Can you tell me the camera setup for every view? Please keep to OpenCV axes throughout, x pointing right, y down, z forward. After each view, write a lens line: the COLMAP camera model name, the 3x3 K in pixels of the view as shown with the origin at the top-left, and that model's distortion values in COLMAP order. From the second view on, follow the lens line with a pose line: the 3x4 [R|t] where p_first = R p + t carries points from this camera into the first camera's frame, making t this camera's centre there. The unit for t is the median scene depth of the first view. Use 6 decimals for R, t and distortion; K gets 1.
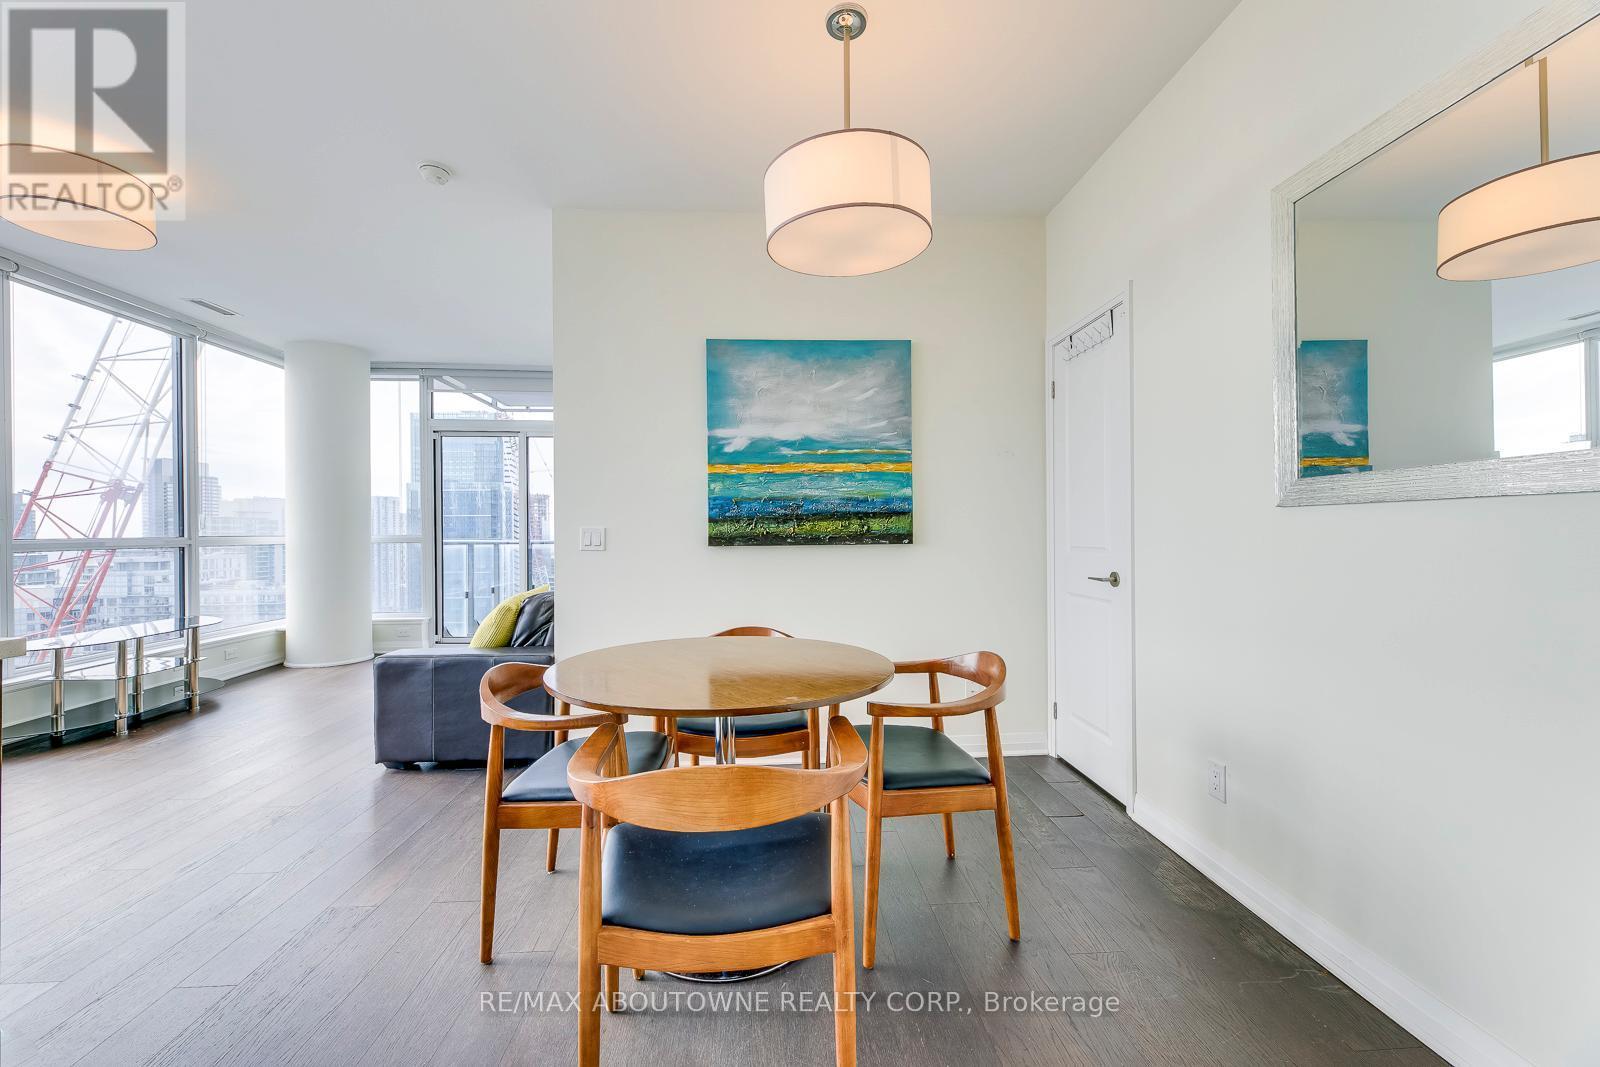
lens RADIAL K [[629.6, 0, 807.3], [0, 629.6, 534.7], [0, 0, 1]] dist [-0.001922, -0.000355]
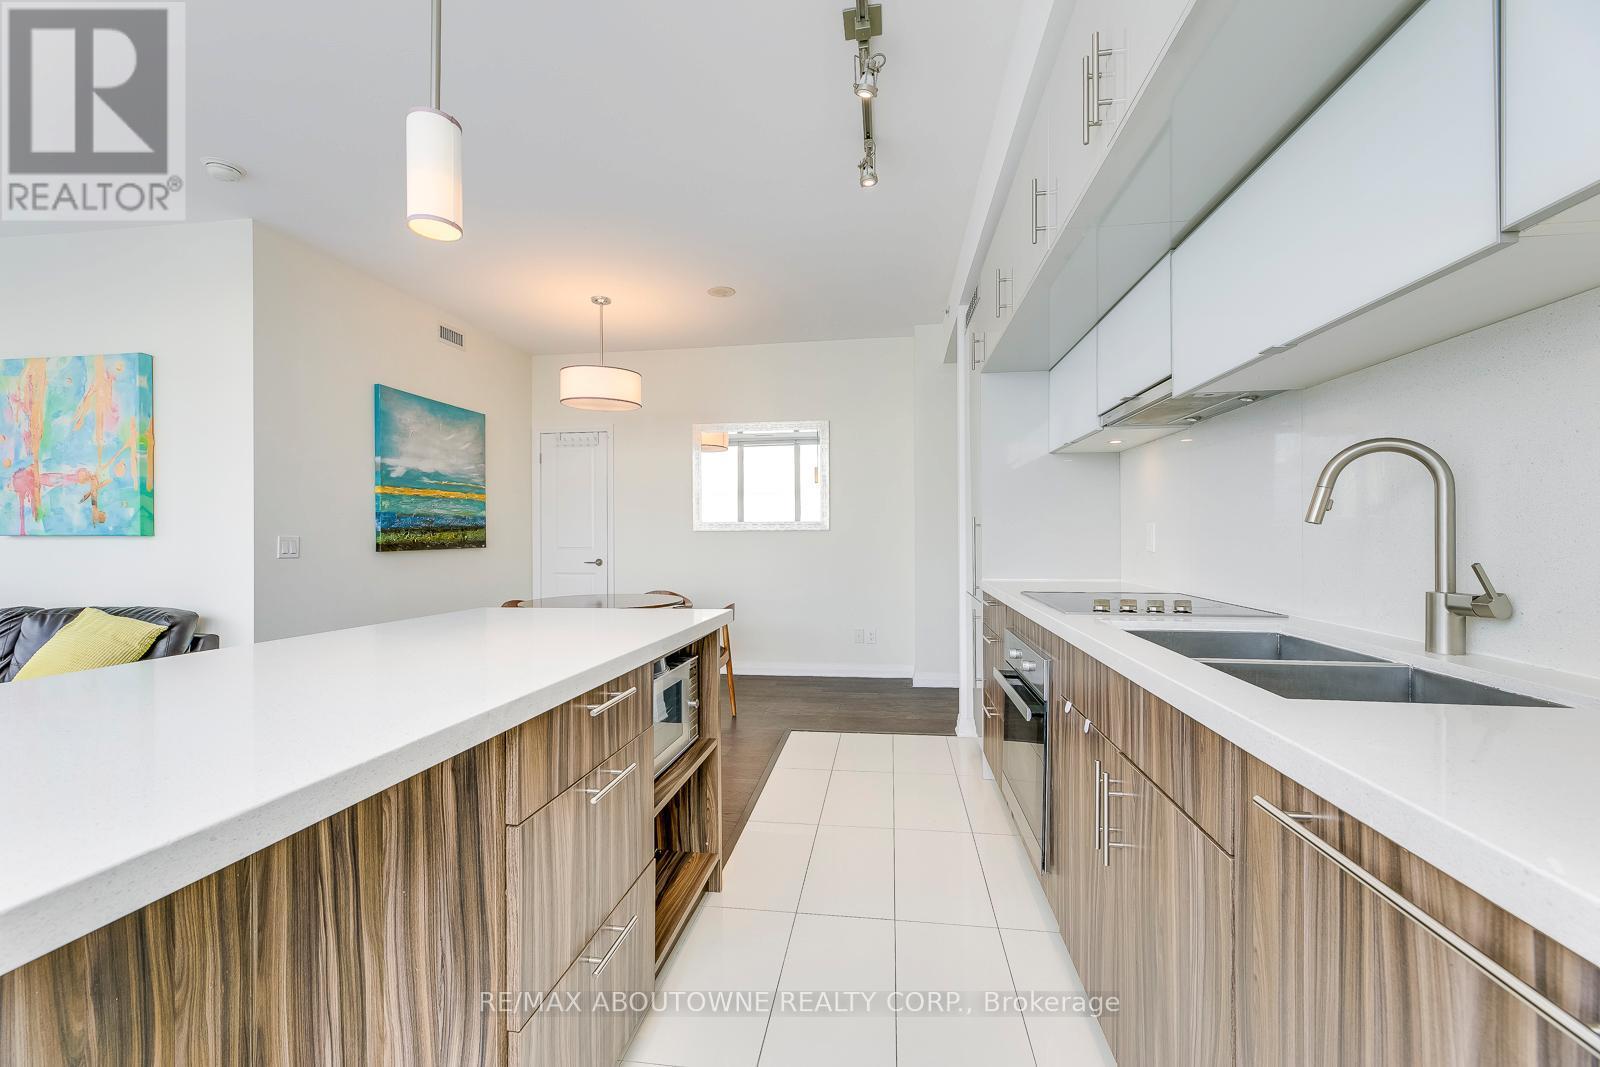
lens RADIAL K [[638.4, 0, 794.9], [0, 638.4, 533.4], [0, 0, 1]] dist [0.000466, 0.000378]
pose [[0.217767, 0.008583, 0.975963, -1.195324], [0.005557, 0.999934, -0.010033, -0.000046], [-0.975985, 0.007609, 0.217705, -0.069752]]
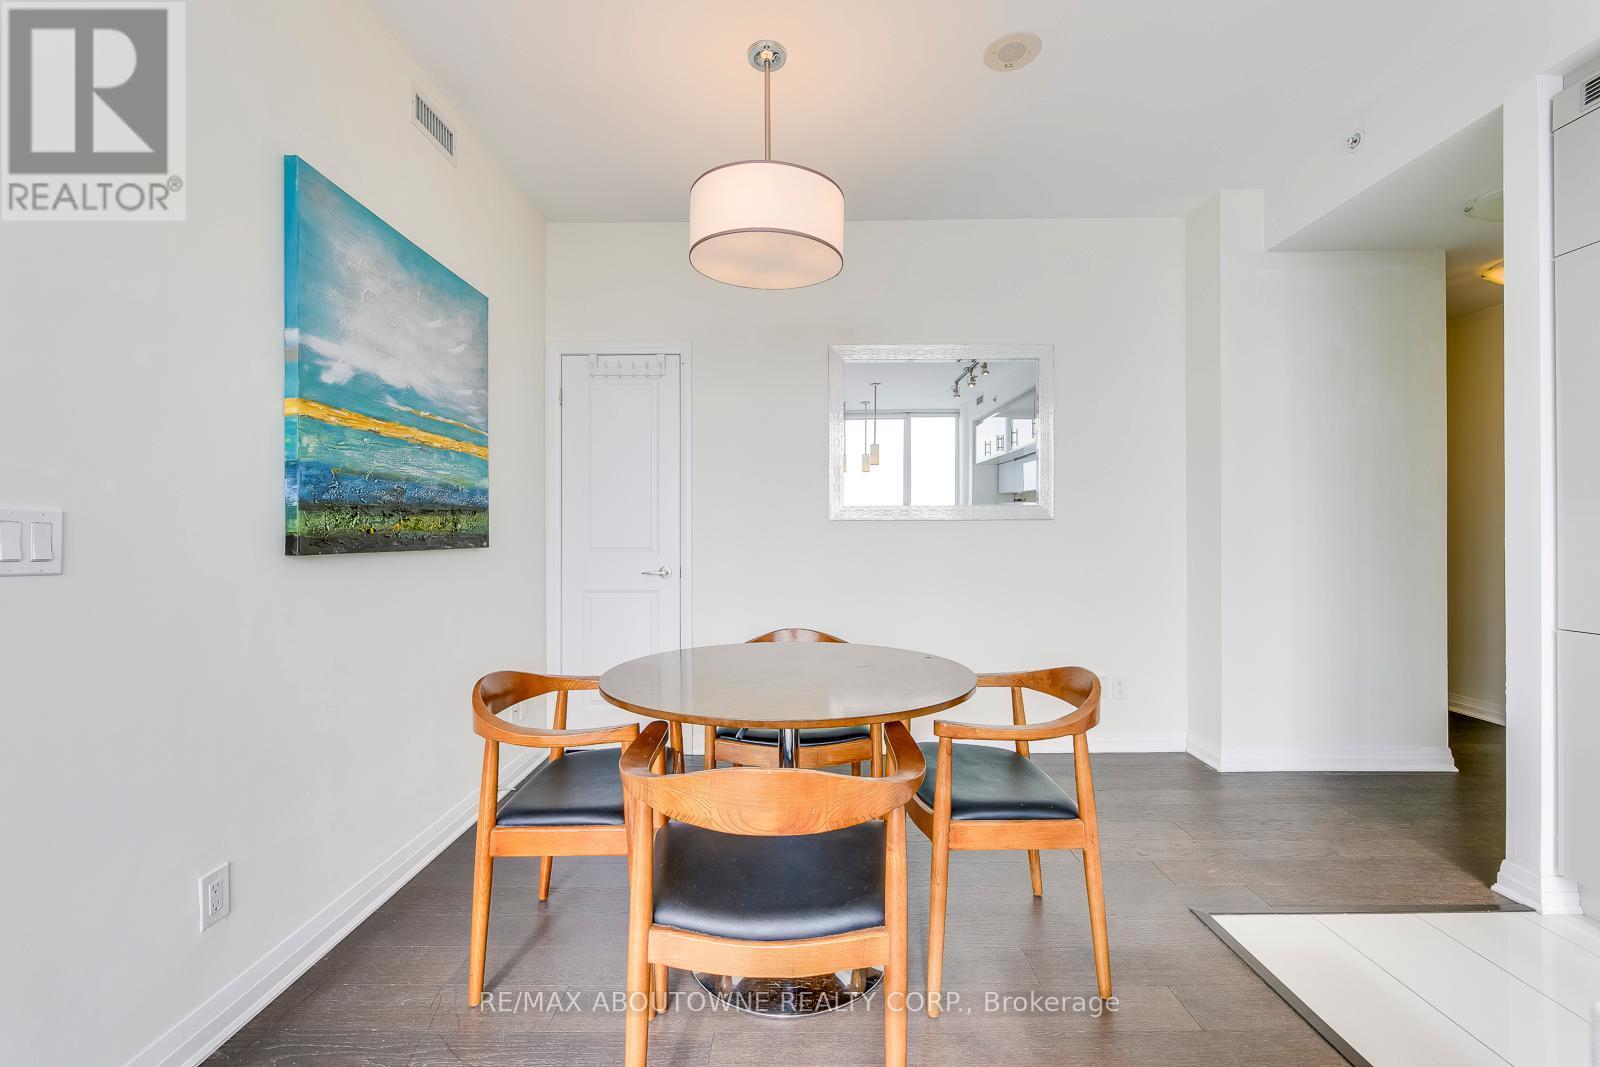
lens RADIAL K [[638.4, 0, 794.9], [0, 638.4, 533.4], [0, 0, 1]] dist [0.000466, 0.000378]
pose [[0.060095, 0.007591, 0.998164, -0.650073], [0.000944, 0.999970, -0.007661, 0.004532], [-0.998192, 0.001402, 0.060086, 0.554968]]
